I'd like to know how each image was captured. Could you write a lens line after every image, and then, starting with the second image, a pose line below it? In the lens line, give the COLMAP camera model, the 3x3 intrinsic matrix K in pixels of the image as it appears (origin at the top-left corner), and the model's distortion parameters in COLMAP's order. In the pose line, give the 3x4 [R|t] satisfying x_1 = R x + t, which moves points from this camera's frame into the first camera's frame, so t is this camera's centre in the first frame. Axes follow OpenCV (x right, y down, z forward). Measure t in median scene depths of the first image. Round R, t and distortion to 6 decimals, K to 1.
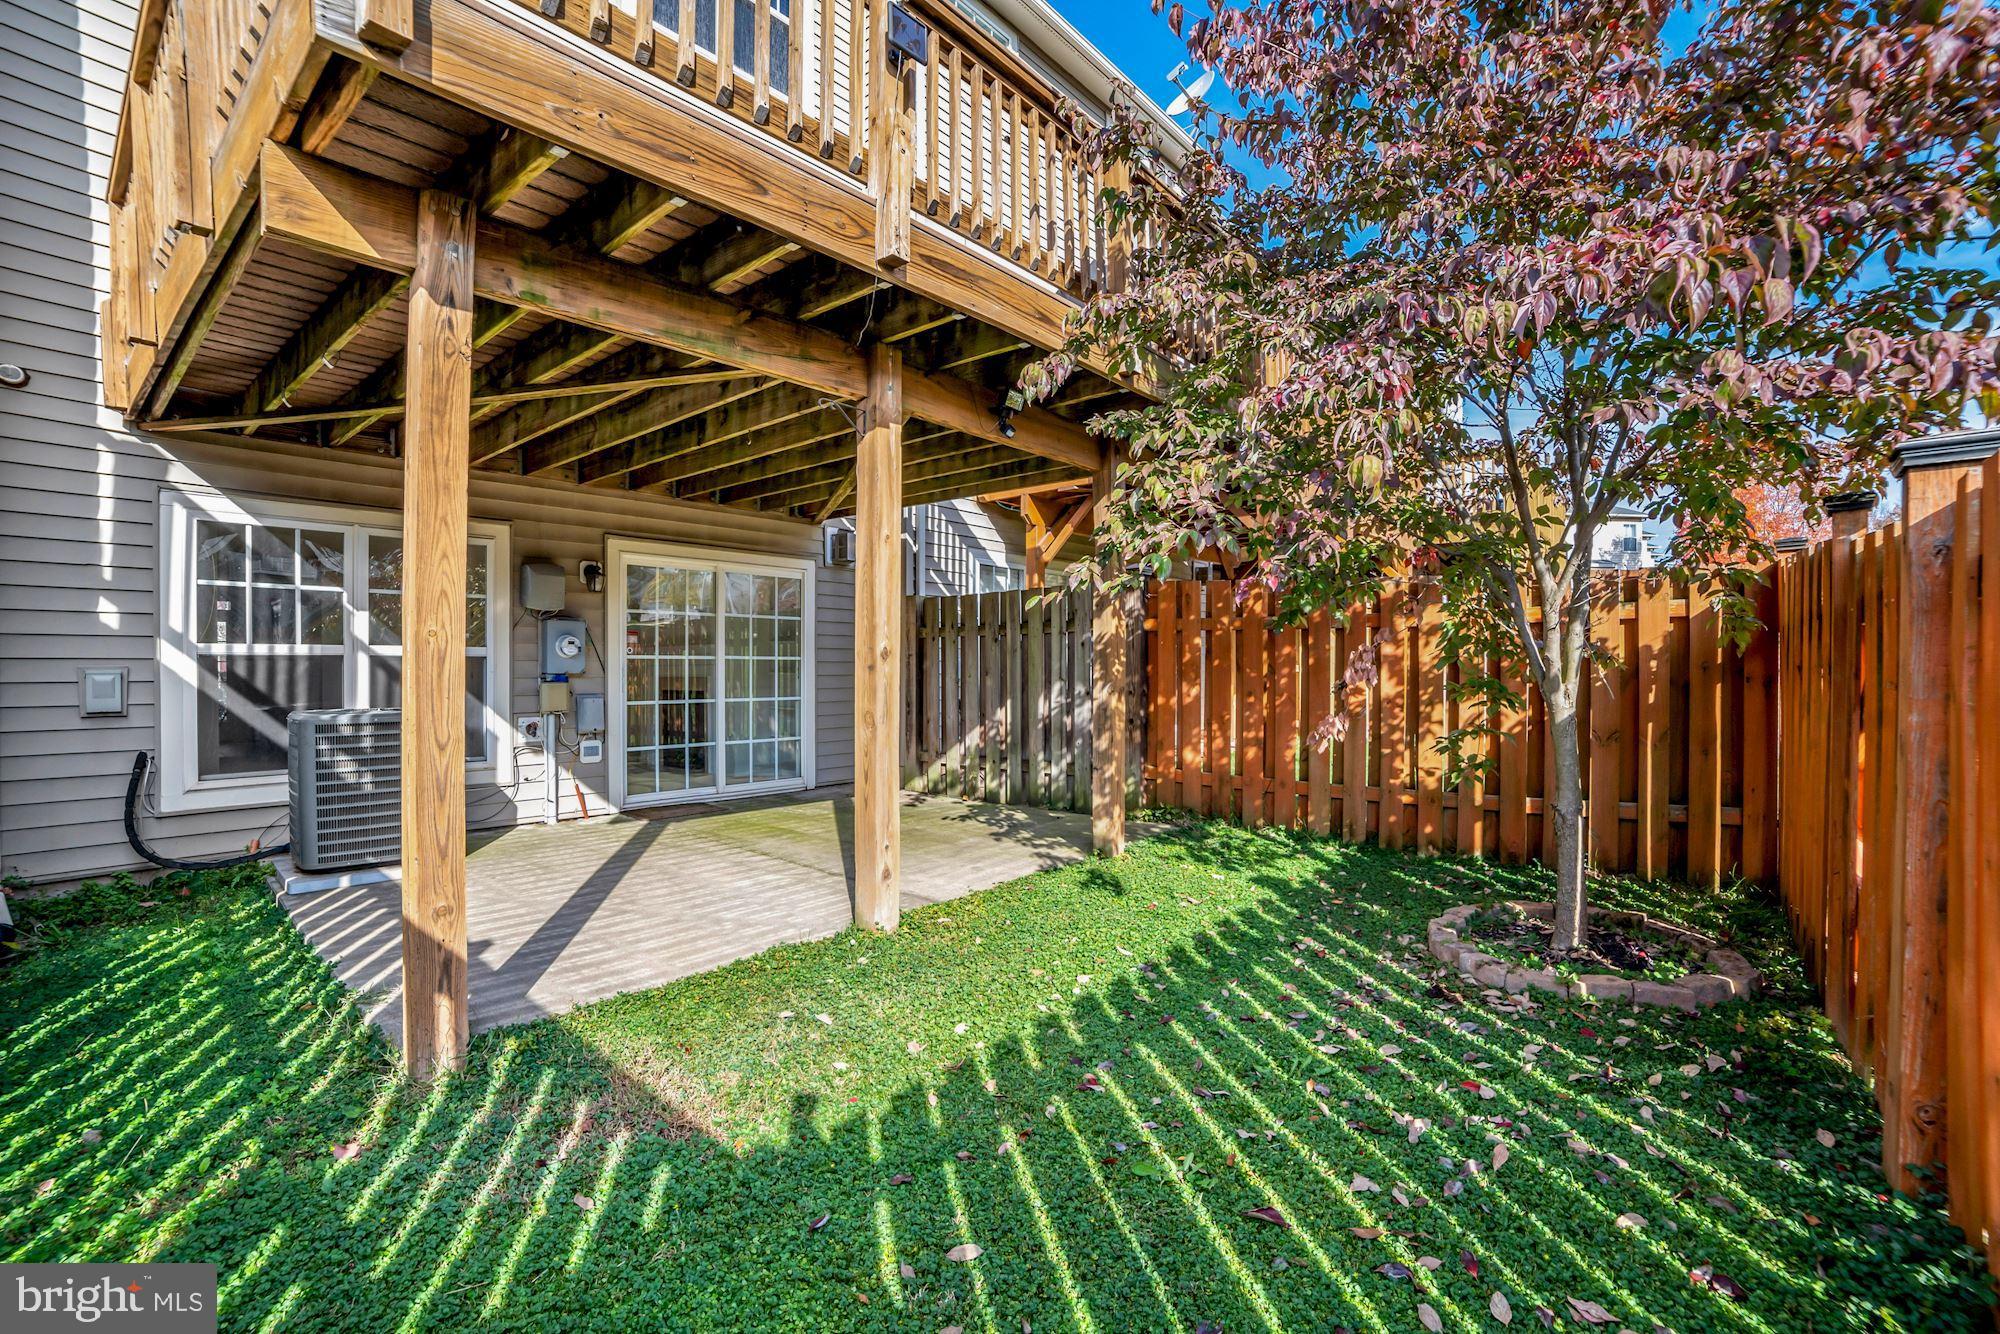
lens RADIAL K [[883.1, 0, 988.9], [0, 883.1, 663.0], [0, 0, 1]] dist [-0.110366, 0.029898]
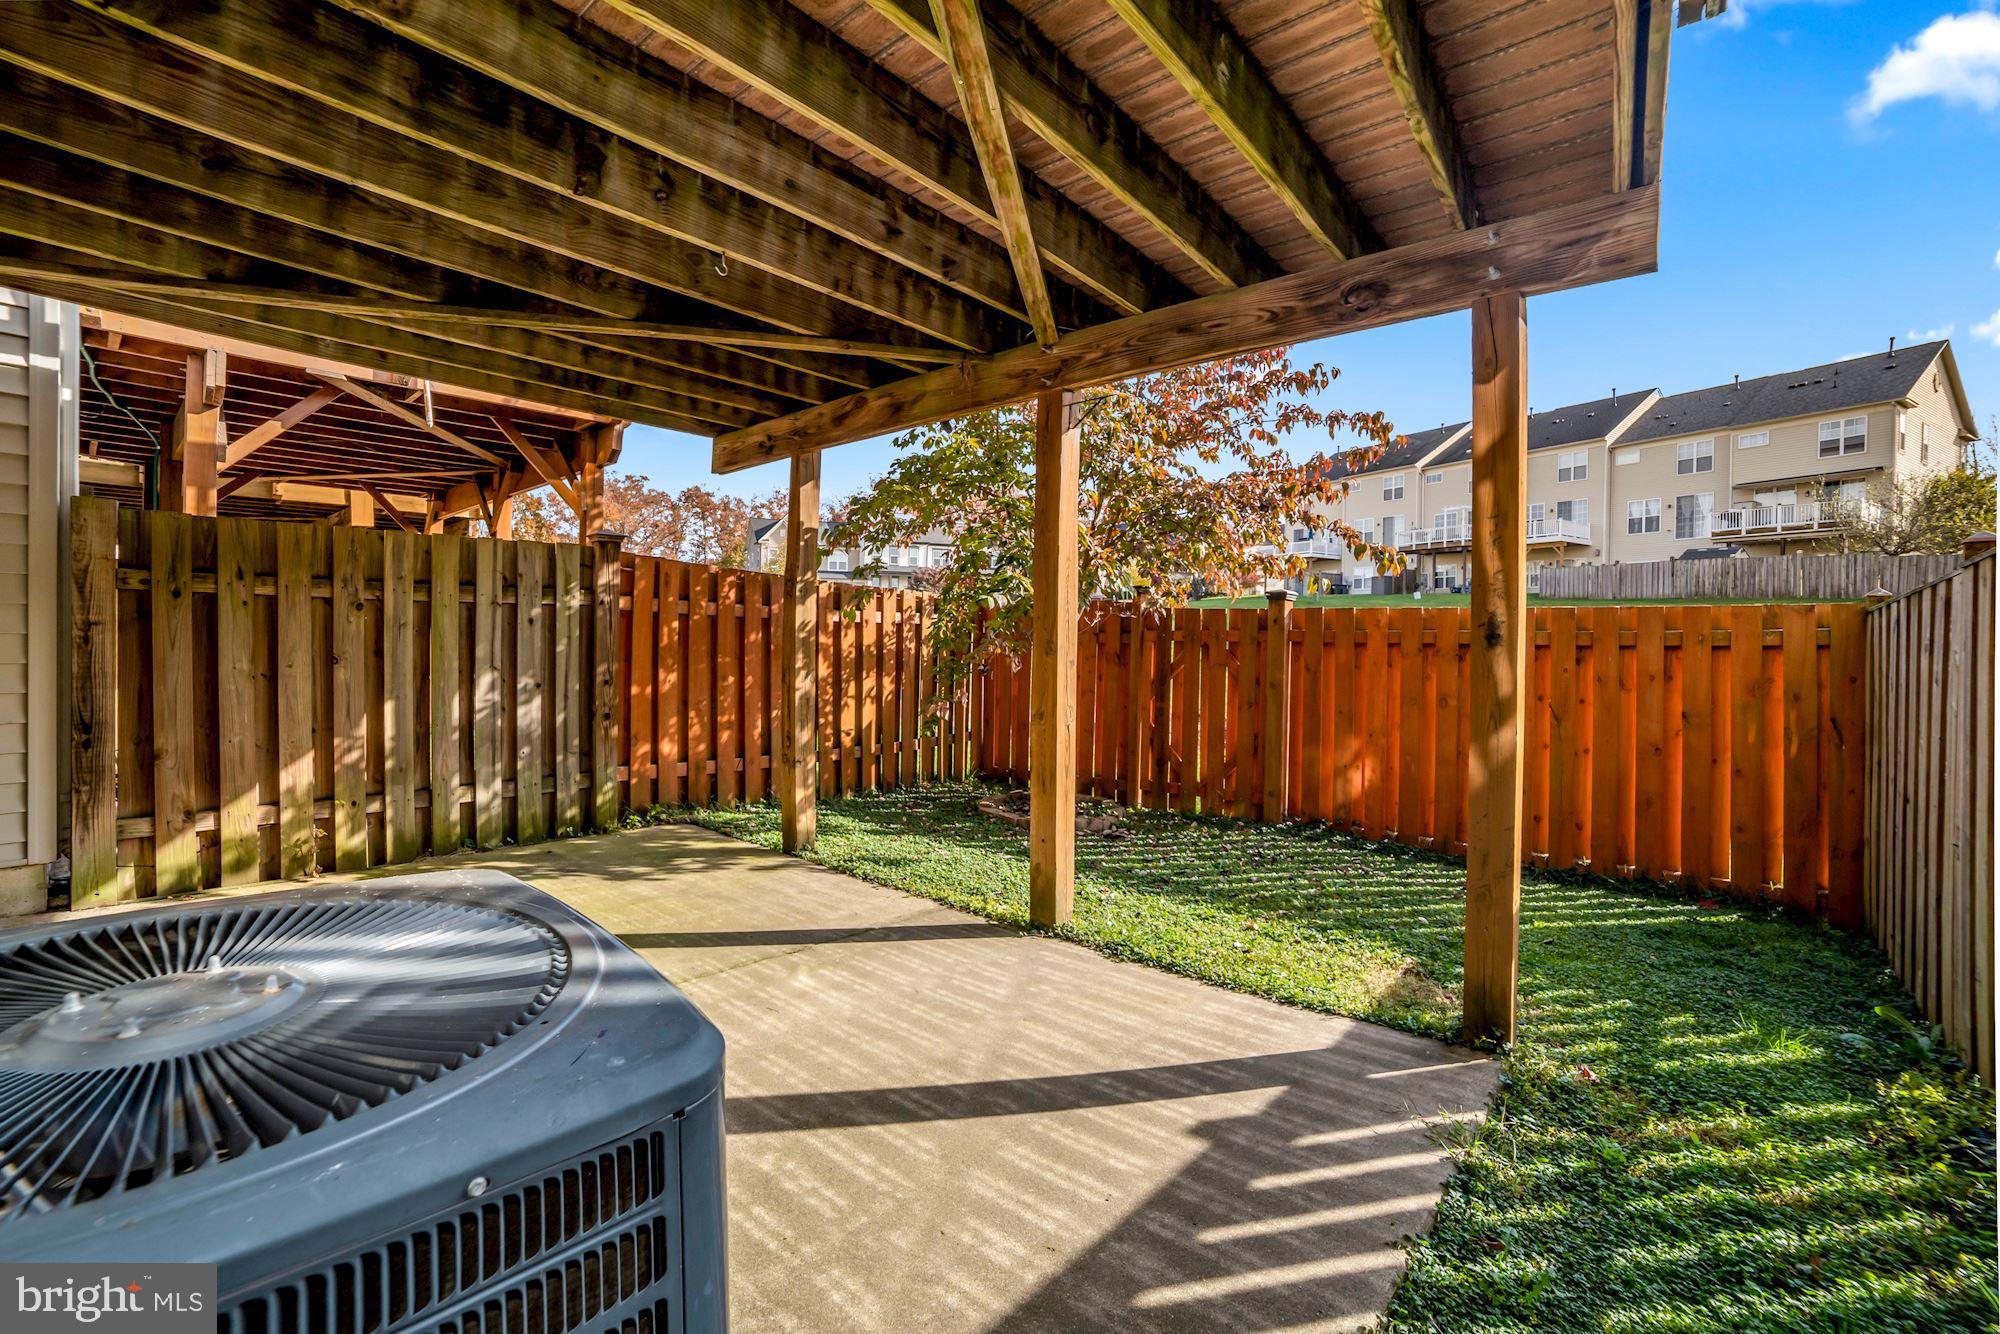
lens RADIAL K [[883.1, 0, 988.9], [0, 883.1, 663.0], [0, 0, 1]] dist [-0.110366, 0.029898]
pose [[-0.025044, -0.017297, 0.999537, -0.835699], [-0.019690, 0.999665, 0.016806, -0.007551], [-0.999492, -0.019260, -0.025376, 0.818726]]
